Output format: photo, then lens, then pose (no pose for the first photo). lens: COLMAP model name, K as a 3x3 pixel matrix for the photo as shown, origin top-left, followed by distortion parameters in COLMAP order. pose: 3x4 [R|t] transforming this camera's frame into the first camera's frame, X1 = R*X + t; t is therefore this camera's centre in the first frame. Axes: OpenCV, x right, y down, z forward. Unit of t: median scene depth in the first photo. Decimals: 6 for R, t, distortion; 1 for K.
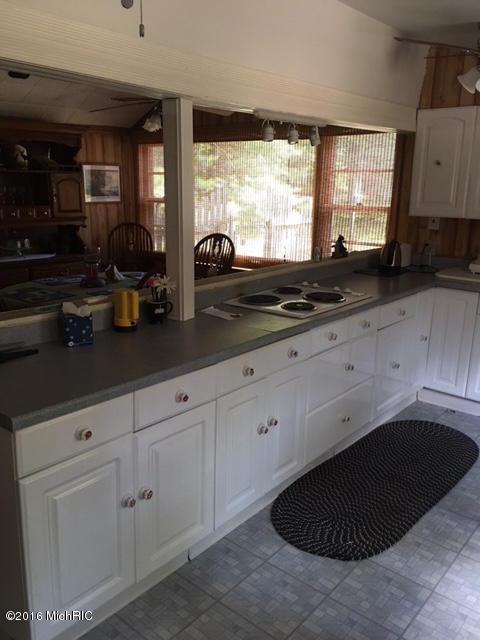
lens RADIAL K [[544.2, 0, 238.2], [0, 544.2, 320.0], [0, 0, 1]] dist [0.076626, -0.111693]
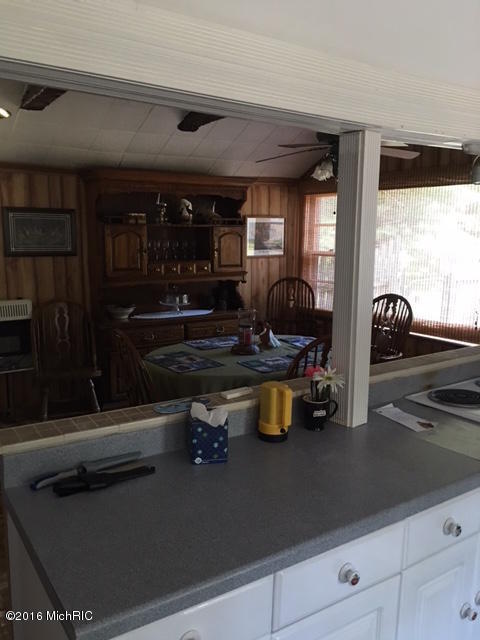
lens RADIAL K [[544.2, 0, 241.2], [0, 544.2, 320.2], [0, 0, 1]] dist [0.076626, -0.111693]
pose [[0.958621, 0.039530, -0.281926, -0.044089], [-0.063262, 0.995131, -0.075576, -0.081140], [0.277566, 0.090284, 0.956455, 0.260072]]
